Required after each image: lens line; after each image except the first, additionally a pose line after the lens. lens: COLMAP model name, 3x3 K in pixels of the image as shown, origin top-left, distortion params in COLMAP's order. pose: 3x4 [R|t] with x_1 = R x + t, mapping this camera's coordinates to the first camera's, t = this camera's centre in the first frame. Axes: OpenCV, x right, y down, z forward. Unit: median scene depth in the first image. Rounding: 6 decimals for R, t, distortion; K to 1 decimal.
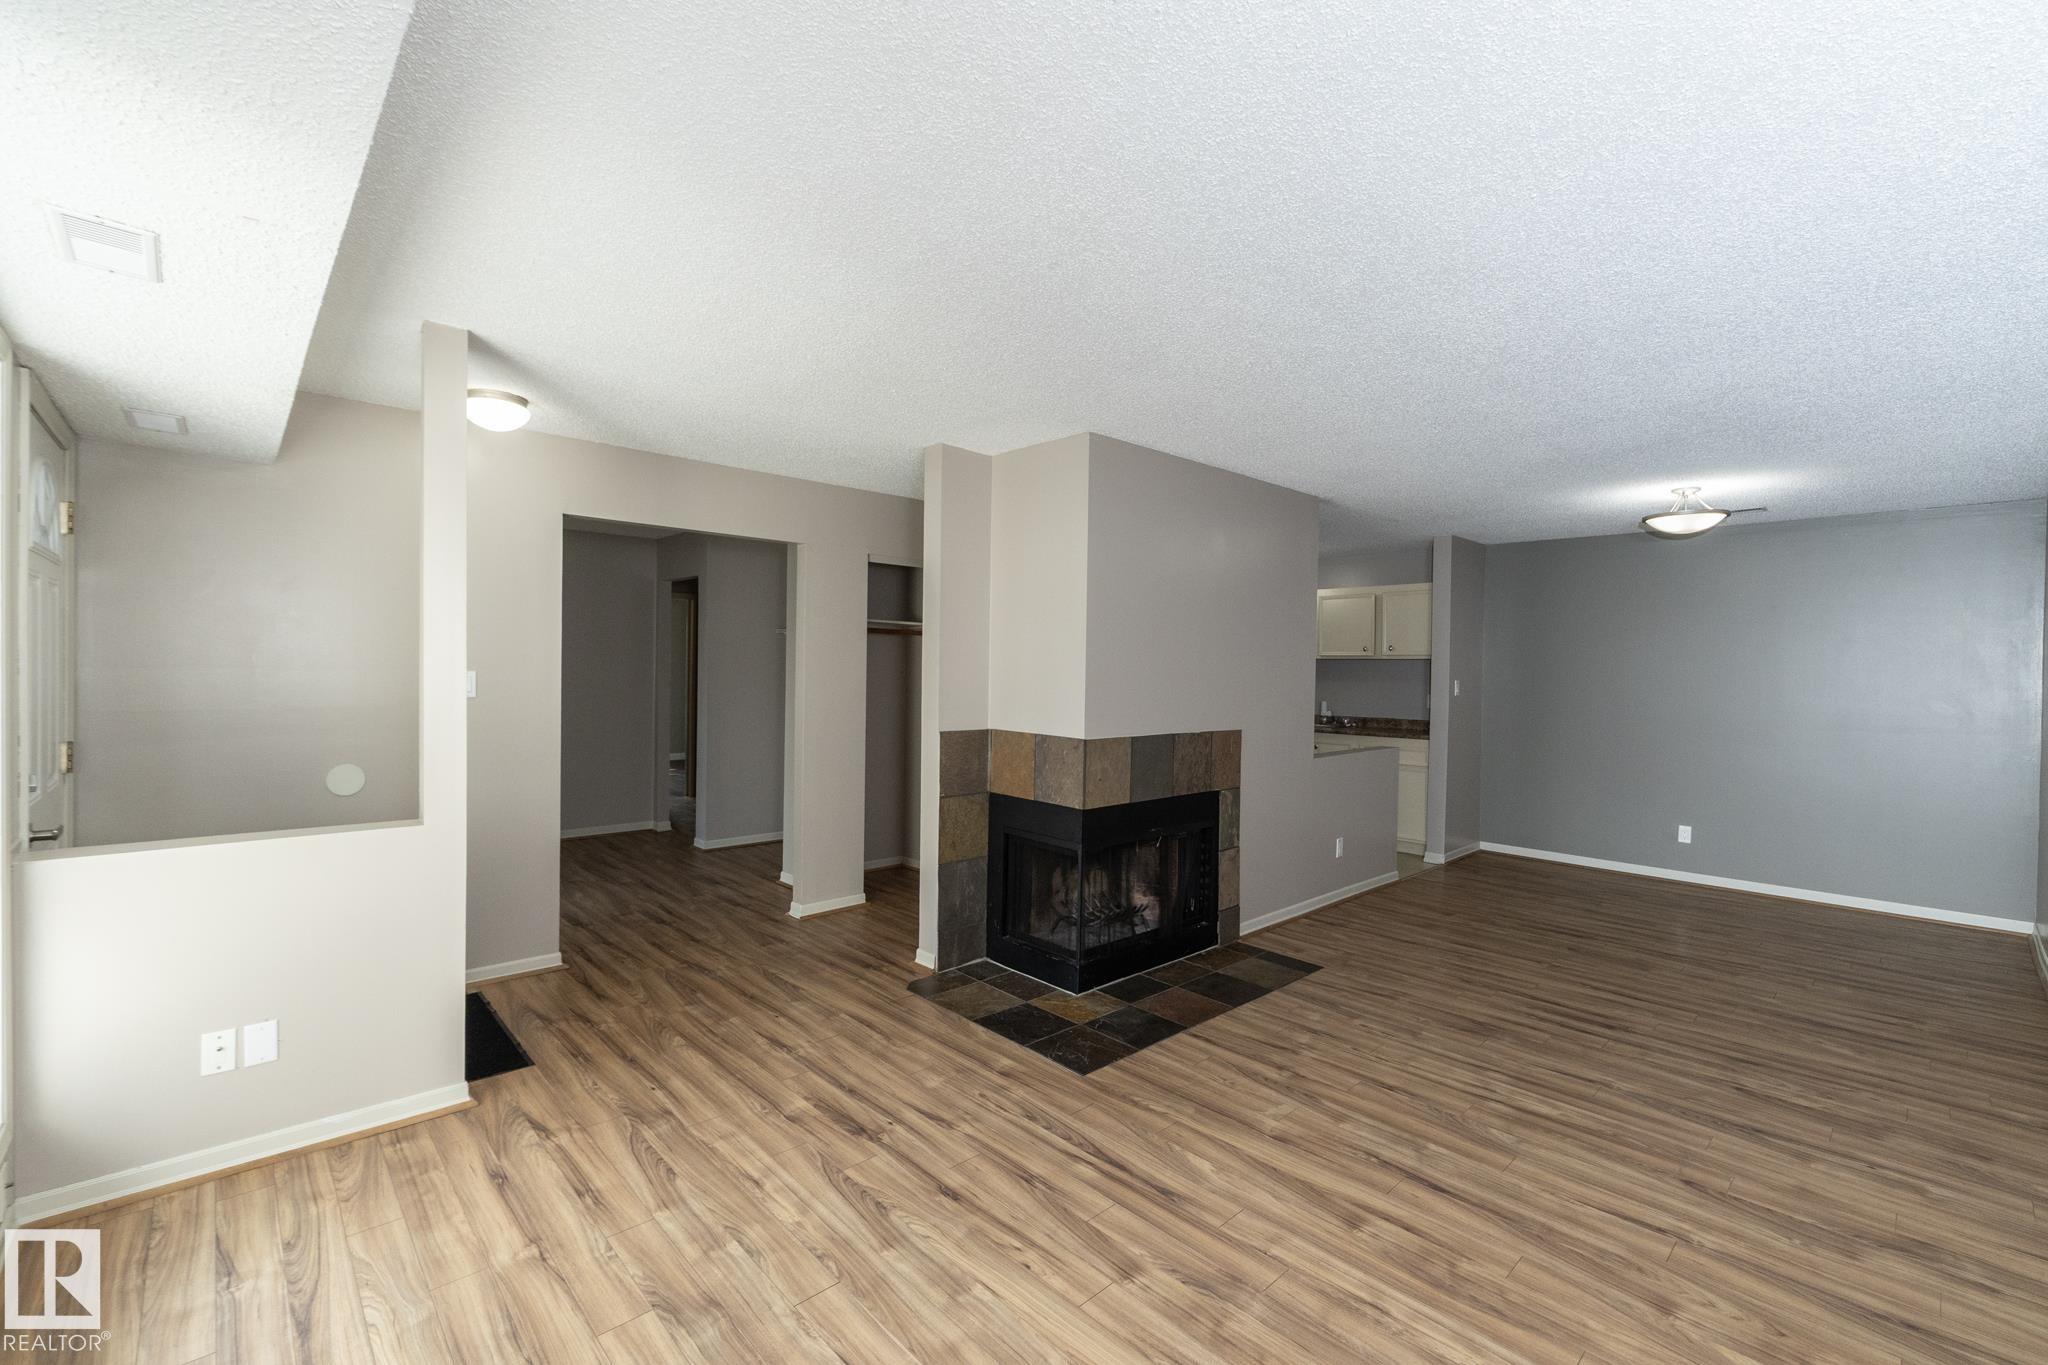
lens RADIAL K [[868.5, 0, 1025.0], [0, 868.5, 672.4], [0, 0, 1]] dist [-0.001282, -0.000197]
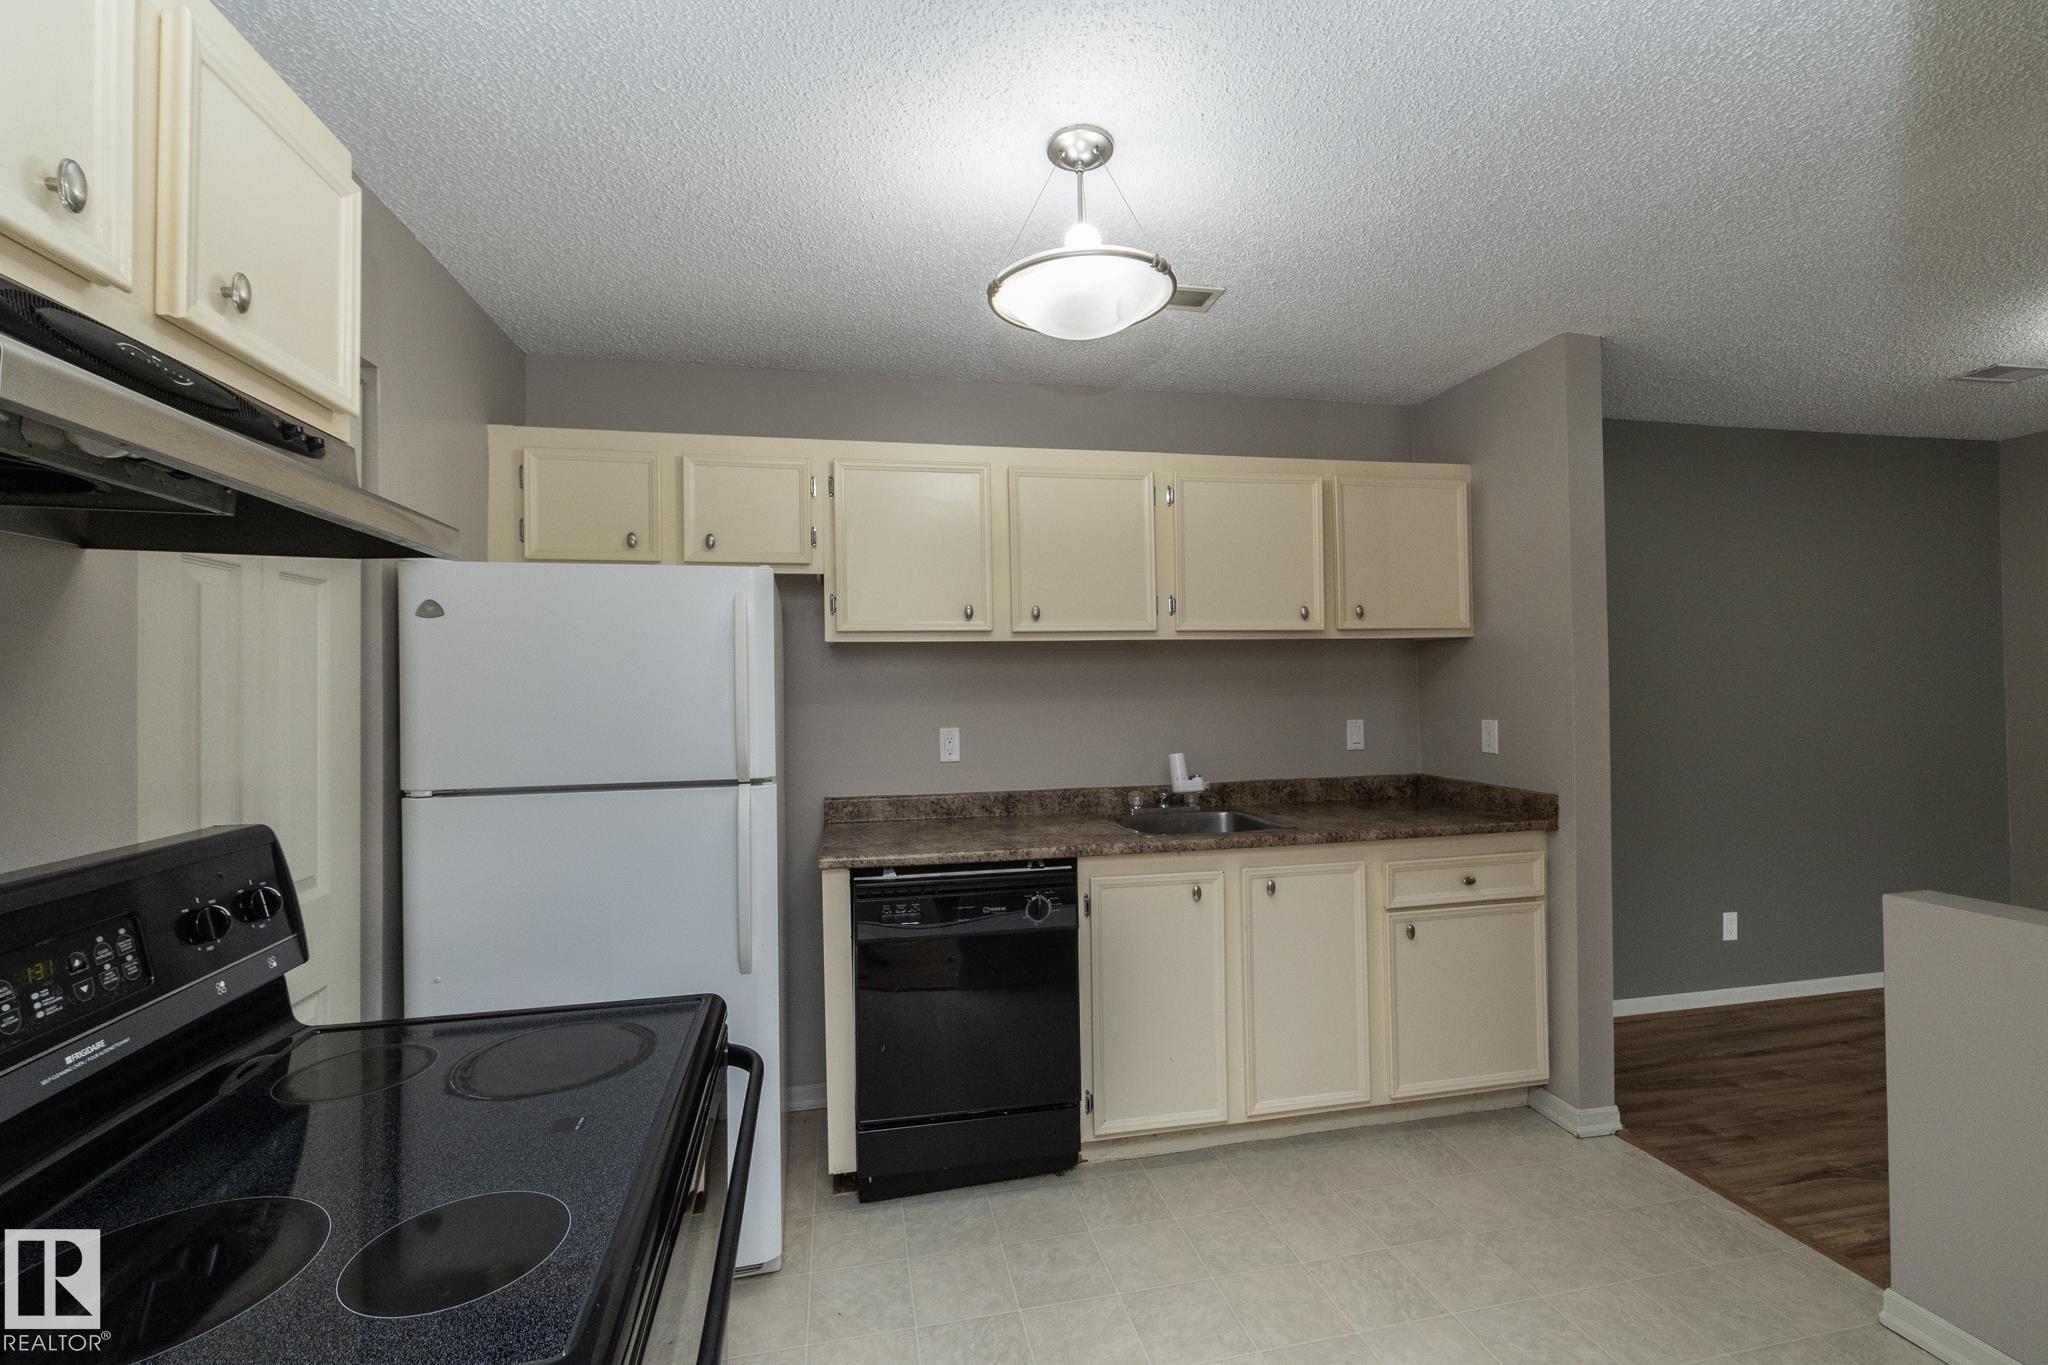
lens RADIAL K [[868.5, 0, 1025.0], [0, 868.5, 672.4], [0, 0, 1]] dist [-0.001282, -0.000197]
pose [[0.518426, -0.008651, 0.855079, -0.027586], [0.027209, 0.999609, -0.006384, -0.002303], [-0.854689, 0.026575, 0.518459, 1.888527]]
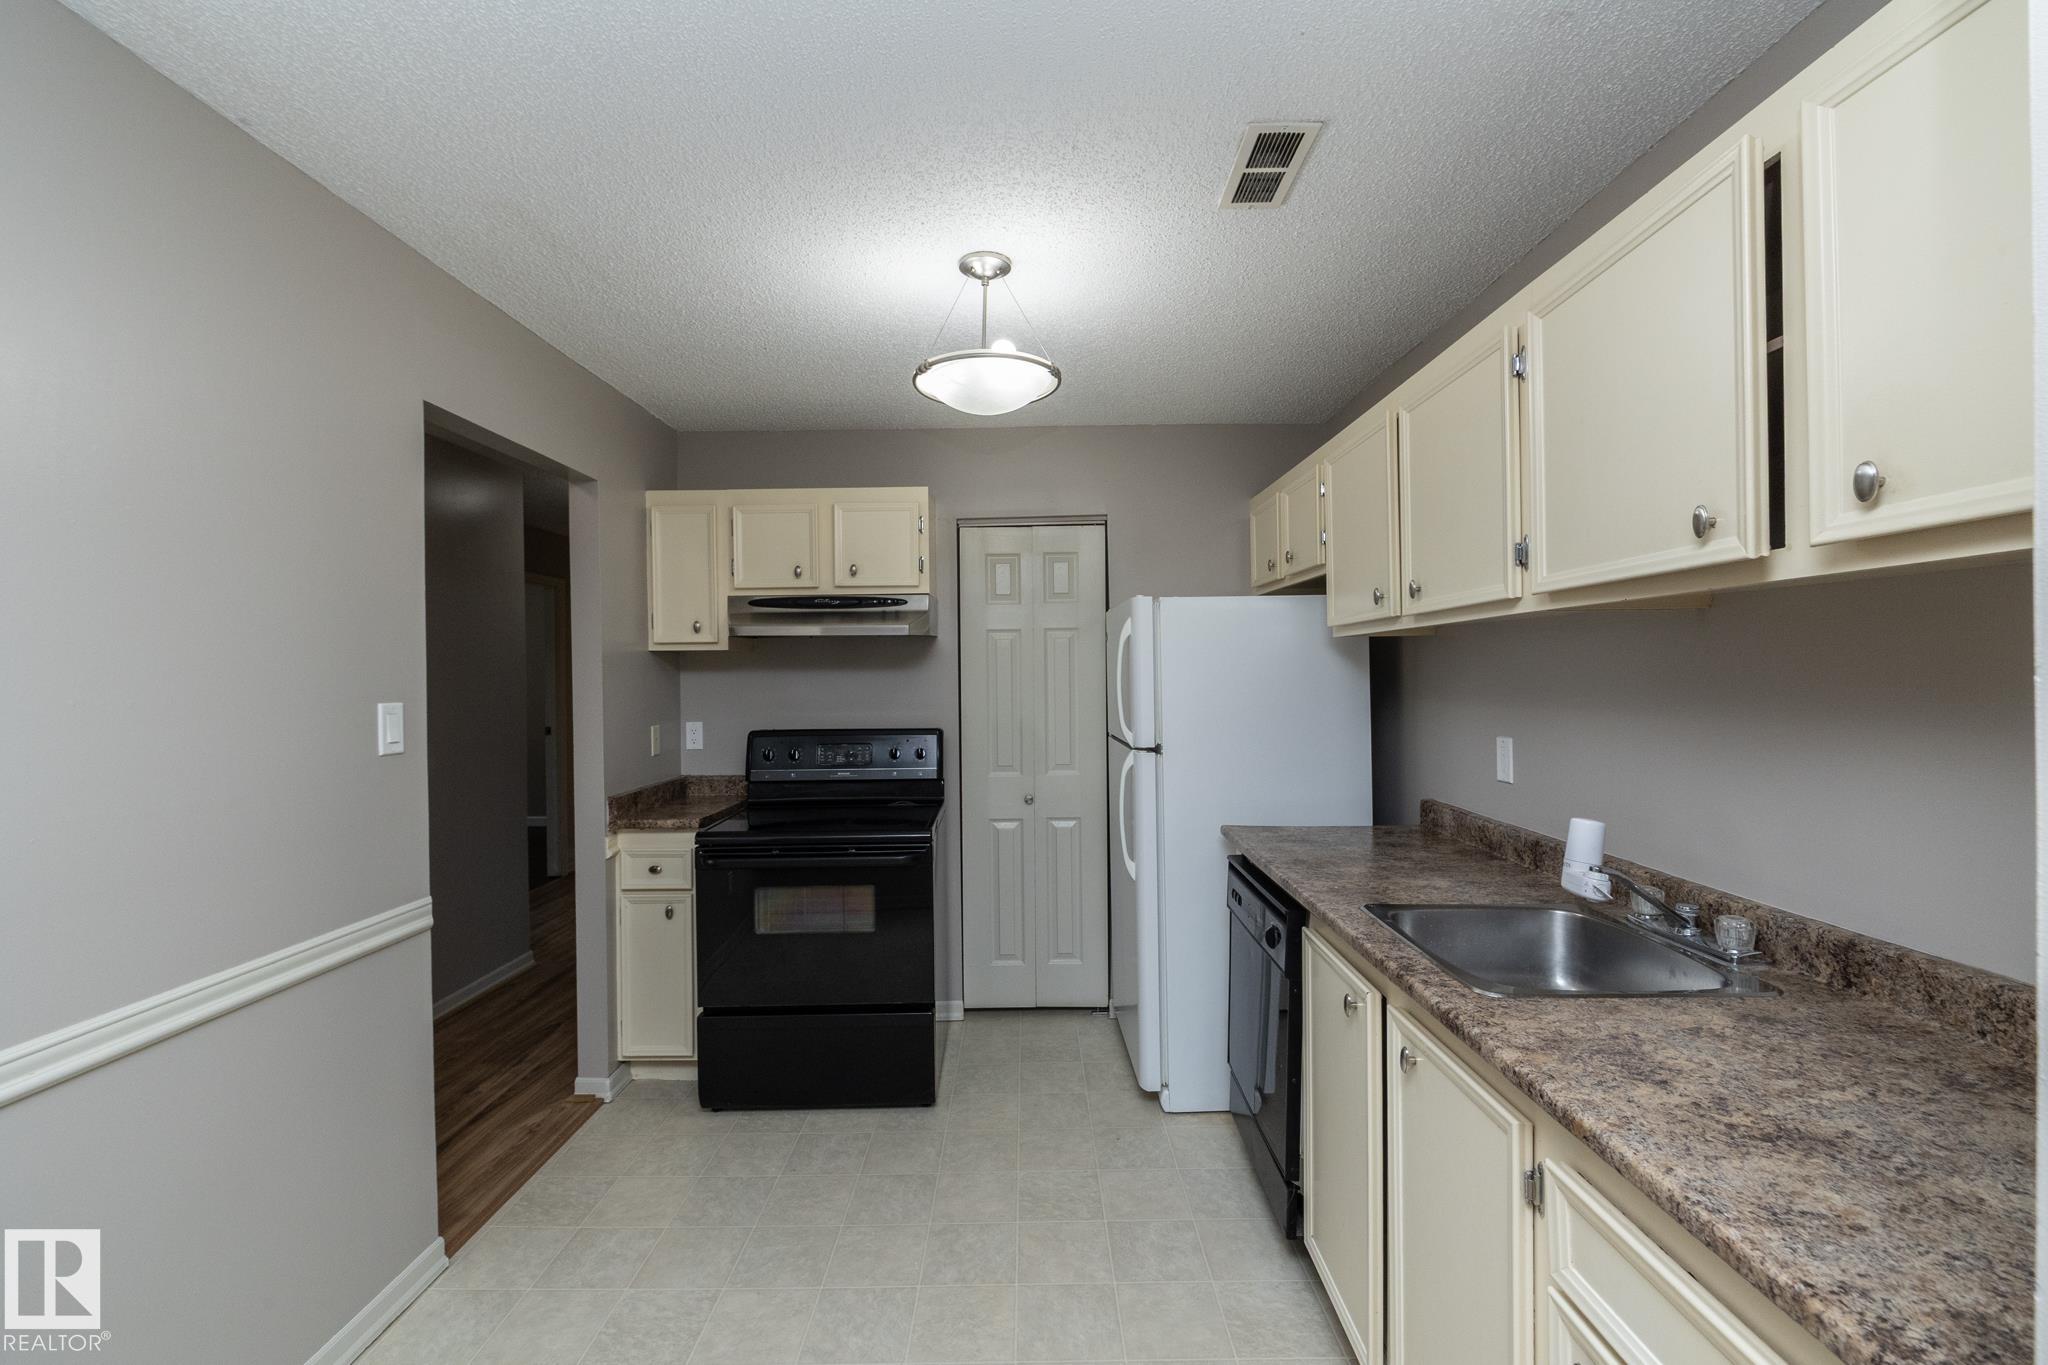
lens RADIAL K [[865.8, 0, 1024.0], [0, 865.8, 682.5], [0, 0, 1]] dist [-0.001296, -0.000406]
pose [[0.725238, -0.016010, -0.688313, 0.854736], [0.017001, 0.999841, -0.005344, 0.000656], [0.688289, -0.007826, 0.725395, 1.677761]]
